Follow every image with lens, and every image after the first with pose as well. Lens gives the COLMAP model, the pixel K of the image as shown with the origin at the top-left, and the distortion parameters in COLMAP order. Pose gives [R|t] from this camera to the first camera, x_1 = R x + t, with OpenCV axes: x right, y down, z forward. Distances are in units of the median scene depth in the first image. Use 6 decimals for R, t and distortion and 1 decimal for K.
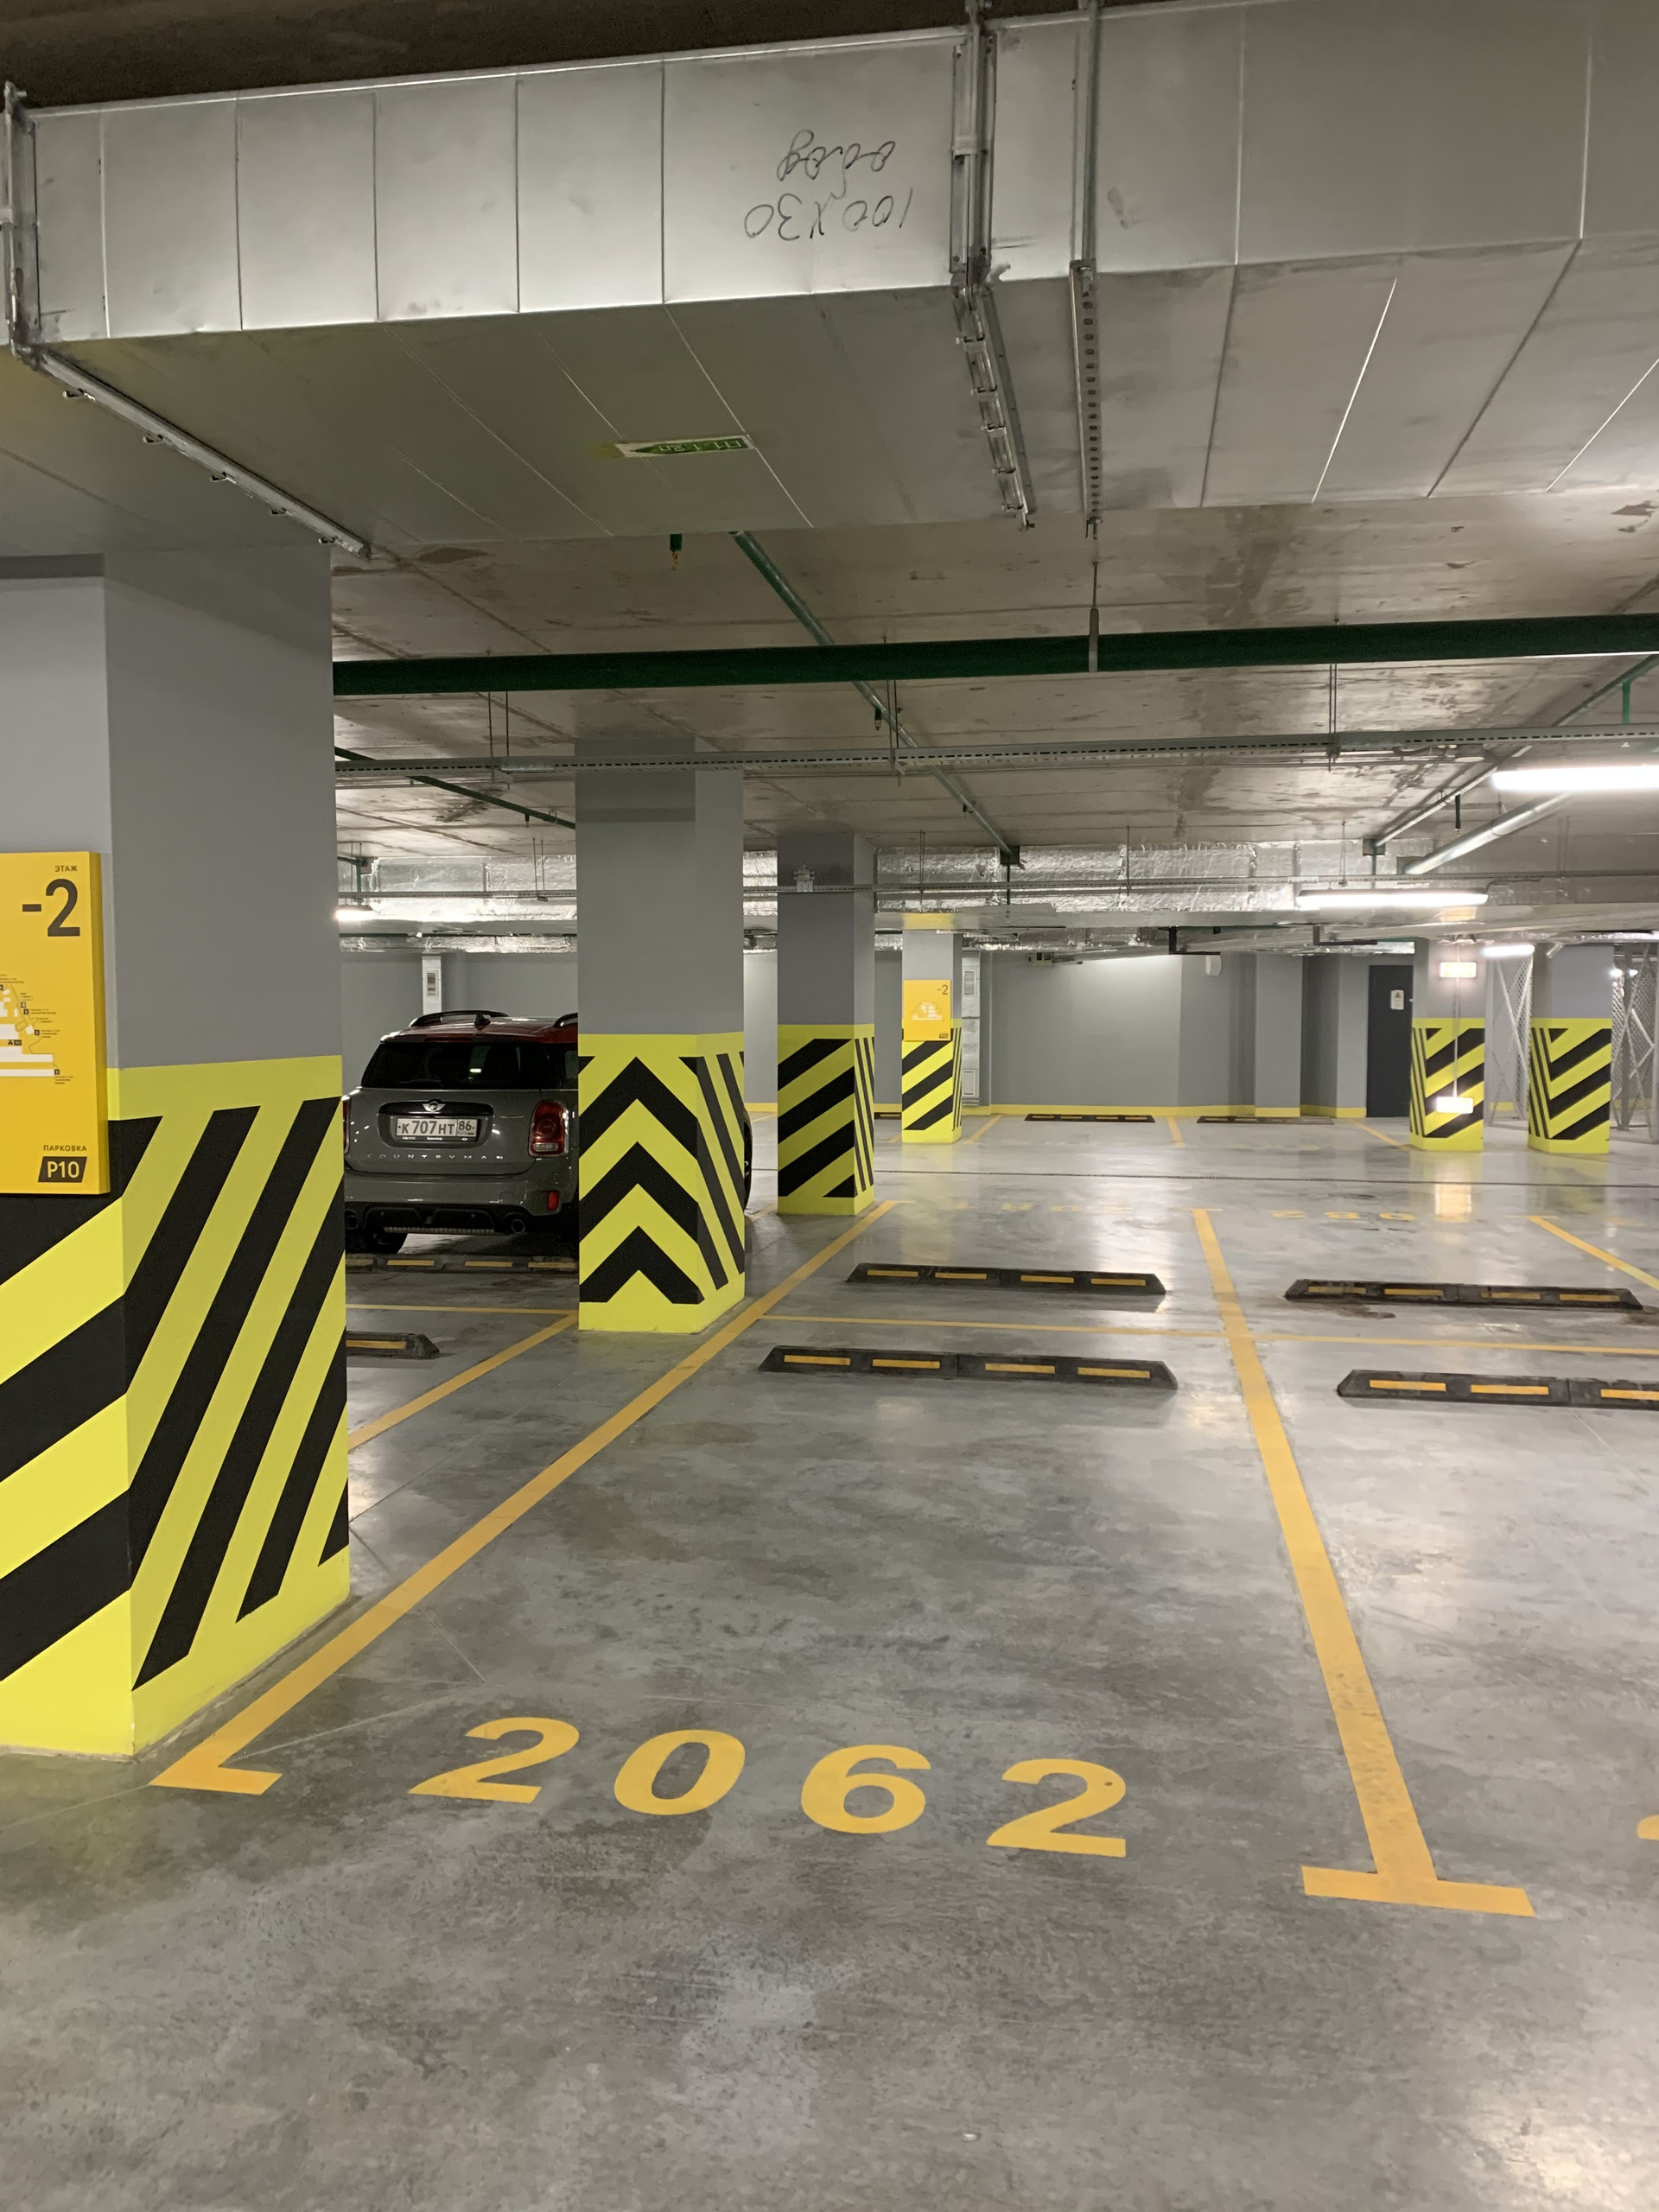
lens RADIAL K [[1676.0, 0, 827.8], [0, 1676.0, 1096.7], [0, 0, 1]] dist [0.052406, -0.039617]
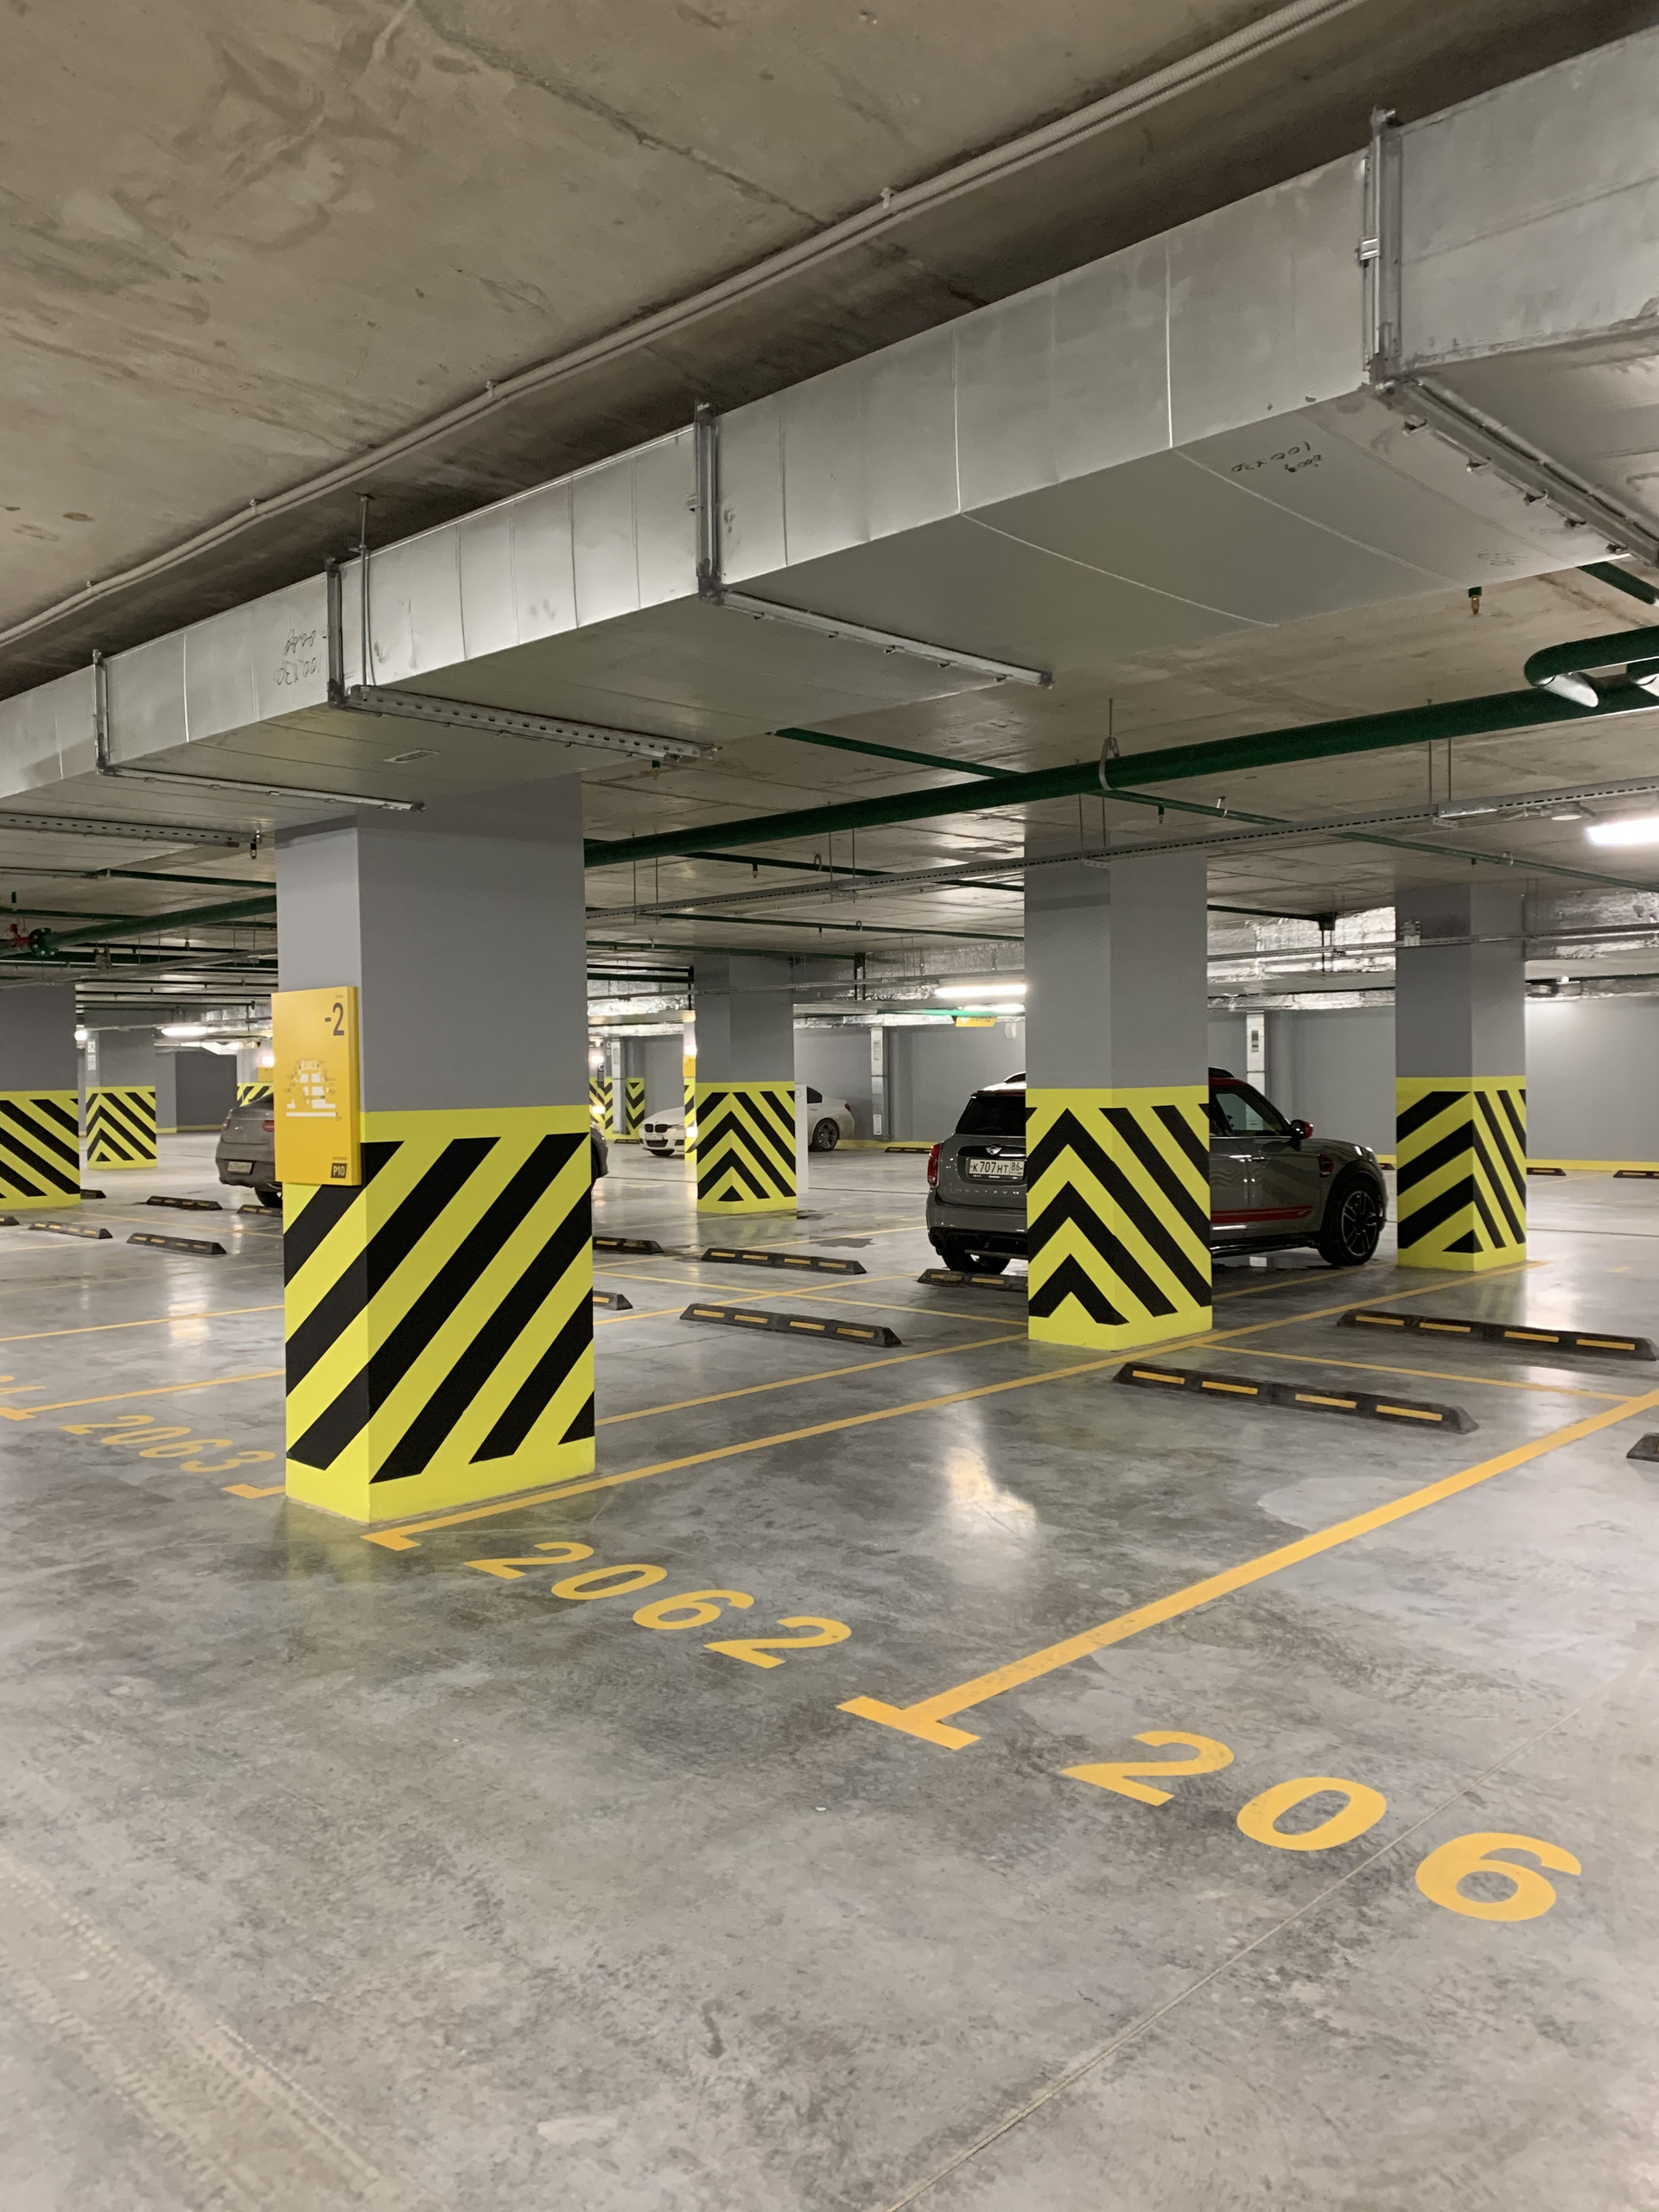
lens RADIAL K [[1676.0, 0, 830.7], [0, 1676.0, 1088.8], [0, 0, 1]] dist [0.052406, -0.039617]
pose [[0.831761, -0.004643, -0.555114, 0.774532], [-0.016150, 0.999339, -0.032556, 0.006665], [0.554899, 0.036044, 0.831137, -0.126273]]
